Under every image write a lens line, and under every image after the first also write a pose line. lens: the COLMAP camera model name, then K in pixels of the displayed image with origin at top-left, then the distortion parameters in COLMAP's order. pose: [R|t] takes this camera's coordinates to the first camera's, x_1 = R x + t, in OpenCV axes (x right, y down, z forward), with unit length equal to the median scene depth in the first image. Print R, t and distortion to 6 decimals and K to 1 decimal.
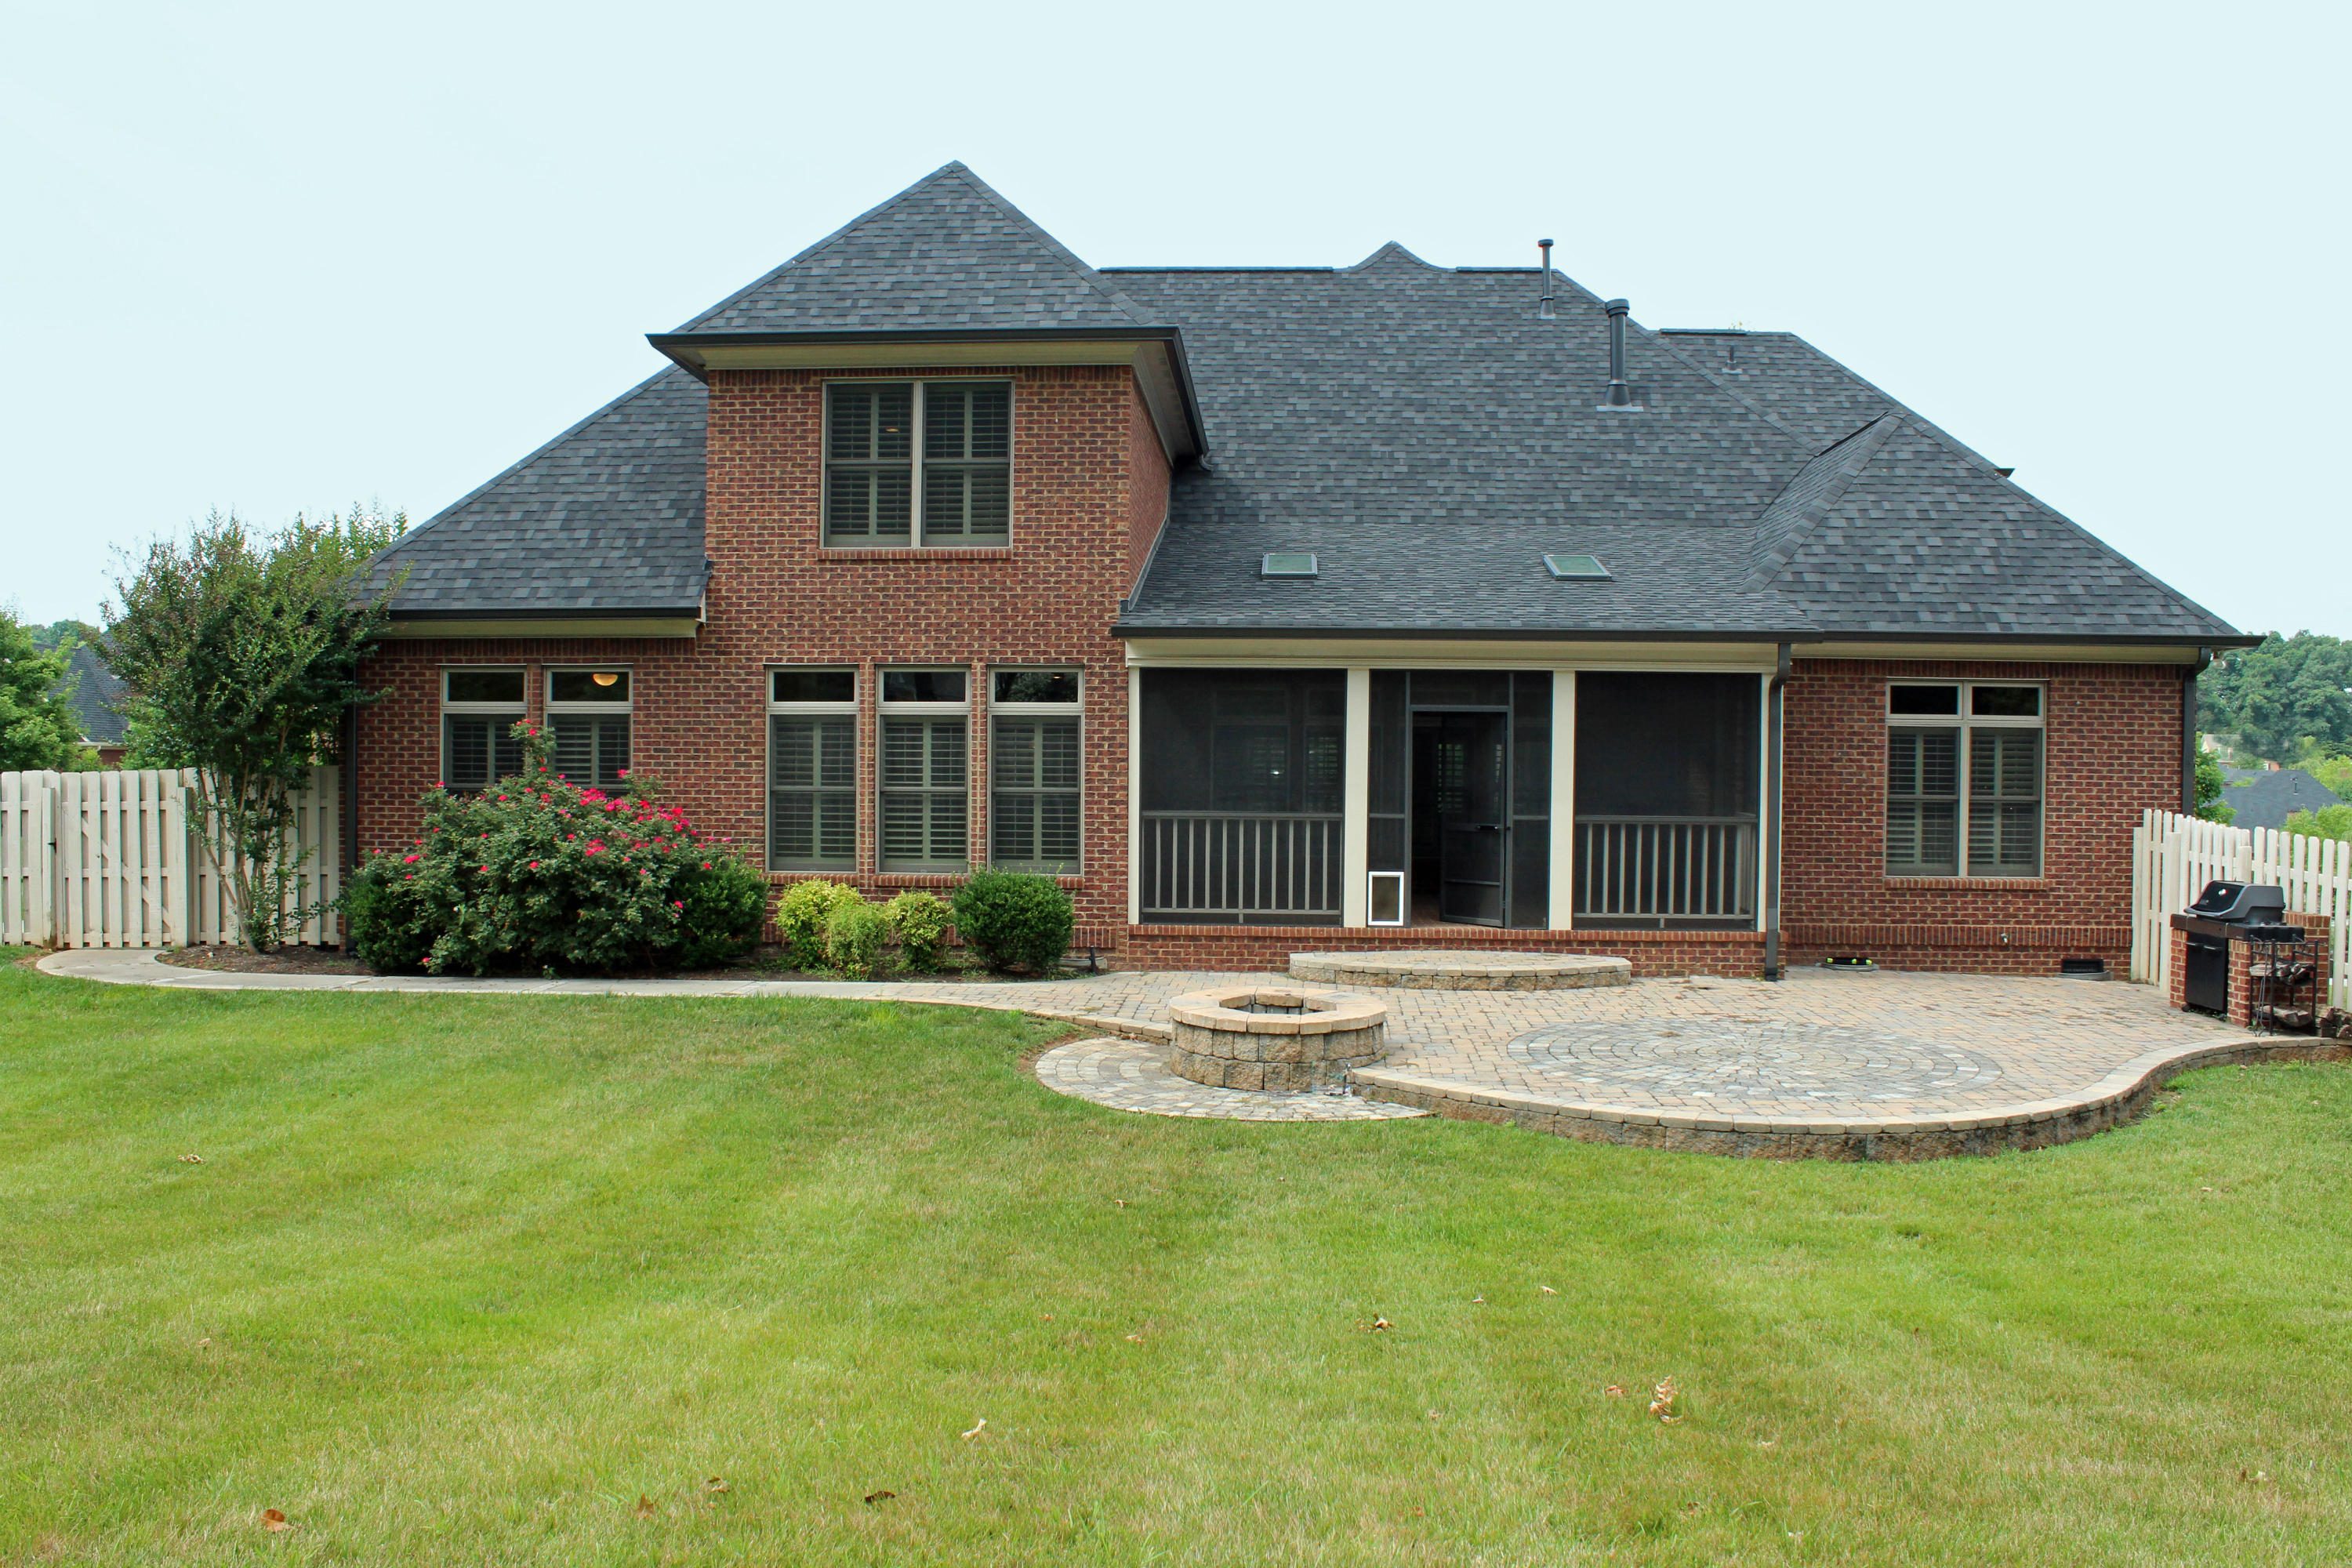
lens RADIAL K [[1953.1, 0, 1174.6], [0, 1953.1, 787.3], [0, 0, 1]] dist [-0.141517, 0.087865]
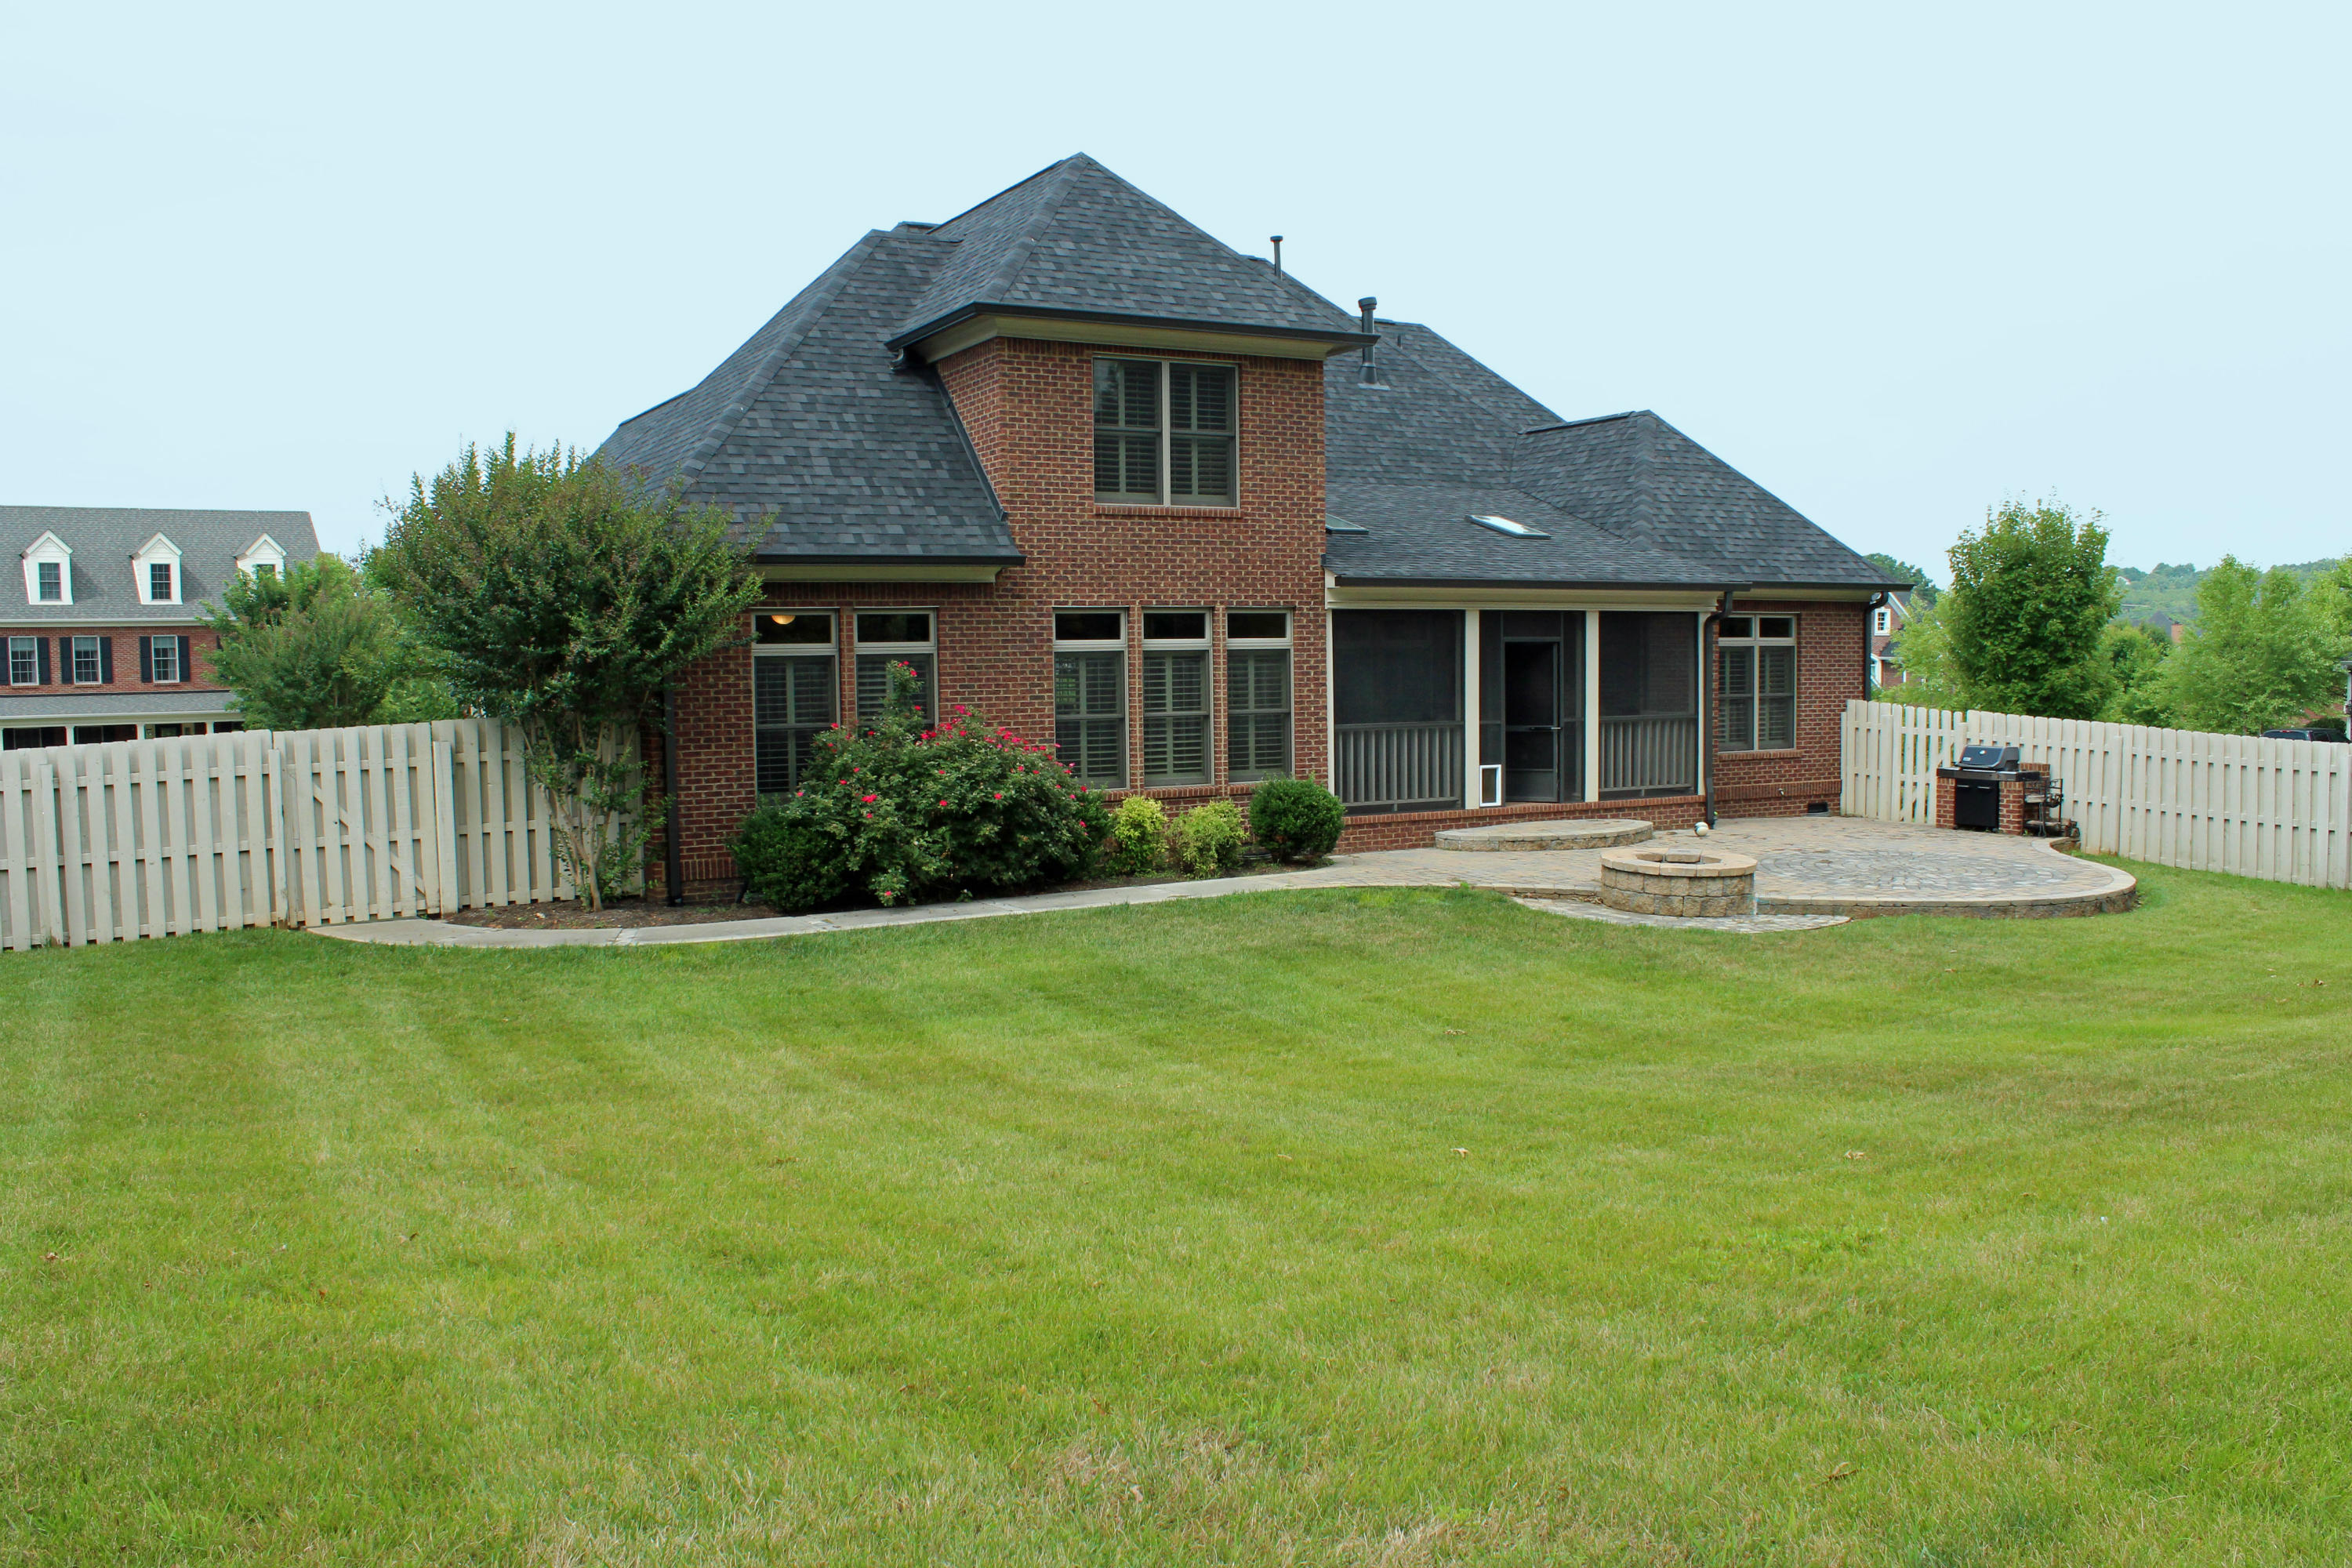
lens RADIAL K [[1953.1, 0, 1175.9], [0, 1953.1, 785.5], [0, 0, 1]] dist [-0.141517, 0.087865]
pose [[0.841309, -0.054662, 0.537783, -0.763976], [0.025703, 0.997794, 0.061208, -0.027911], [-0.539943, -0.037672, 0.840858, 0.015398]]
